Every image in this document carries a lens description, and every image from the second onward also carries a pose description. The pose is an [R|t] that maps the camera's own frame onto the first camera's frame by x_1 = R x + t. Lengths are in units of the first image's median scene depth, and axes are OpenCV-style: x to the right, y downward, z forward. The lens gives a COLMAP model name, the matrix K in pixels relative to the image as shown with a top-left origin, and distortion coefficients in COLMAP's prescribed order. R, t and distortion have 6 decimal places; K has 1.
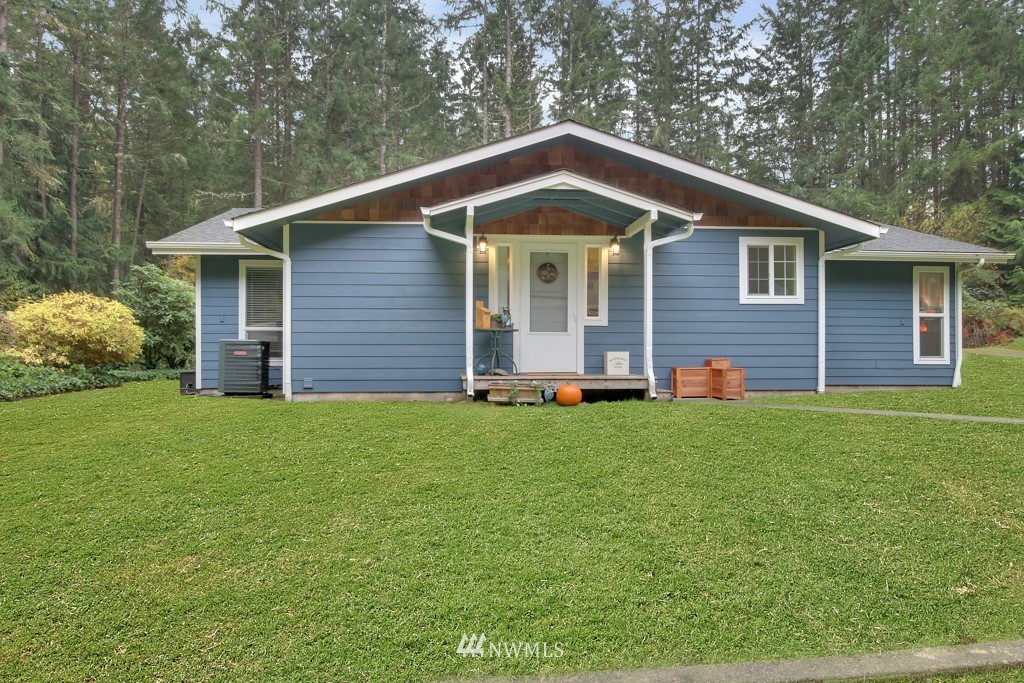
lens RADIAL K [[714.0, 0, 512.0], [0, 714.0, 341.5], [0, 0, 1]] dist [-0.002121, 0.001419]
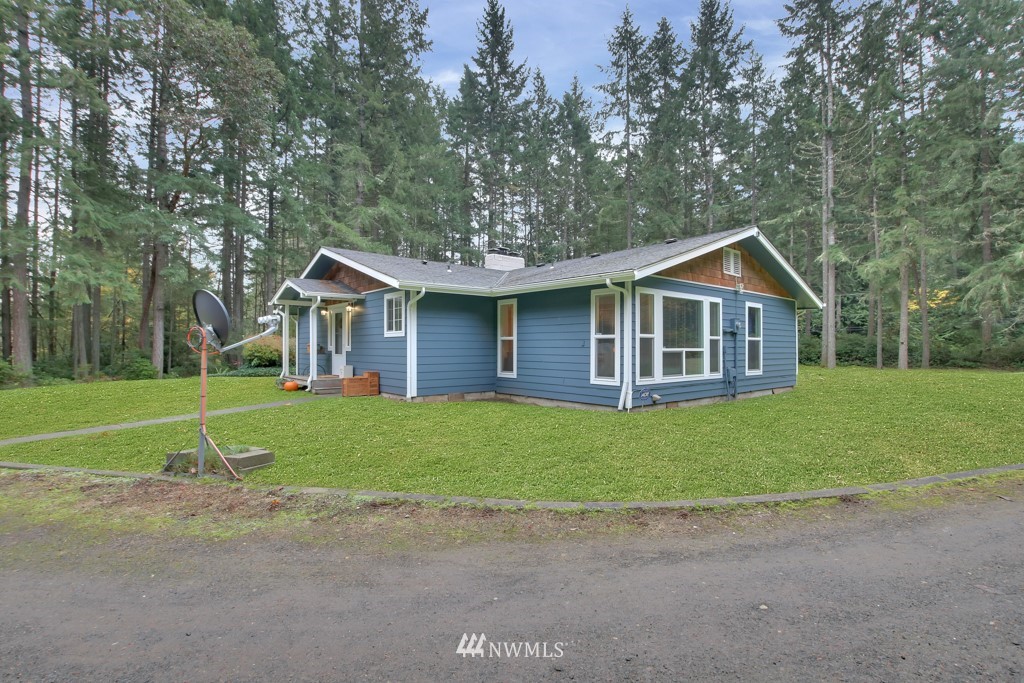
lens RADIAL K [[493.0, 0, 506.0], [0, 493.0, 345.0], [0, 0, 1]] dist [-0.033920, 0.001228]
pose [[0.564291, -0.005077, -0.825560, 1.200674], [0.010794, 0.999941, 0.001229, -0.030110], [0.825505, -0.009605, 0.564313, 0.538109]]
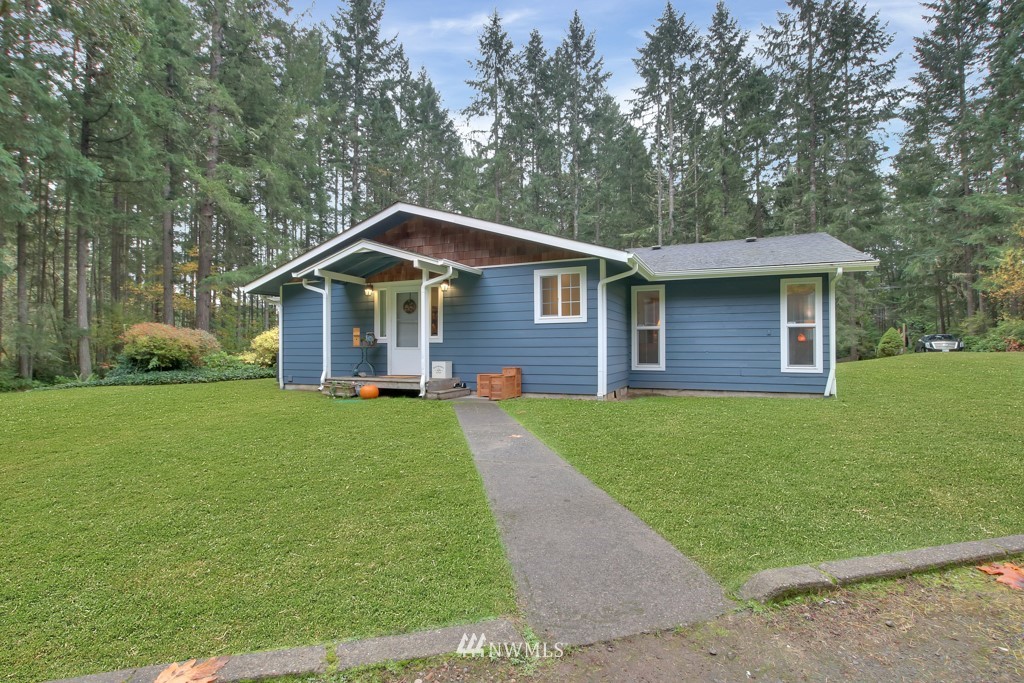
lens RADIAL K [[493.0, 0, 506.0], [0, 493.0, 345.0], [0, 0, 1]] dist [-0.033920, 0.001228]
pose [[0.875373, -0.008031, -0.483382, 0.611461], [0.010328, 0.999944, 0.002088, -0.015551], [0.483338, -0.006820, 0.875407, 0.190887]]
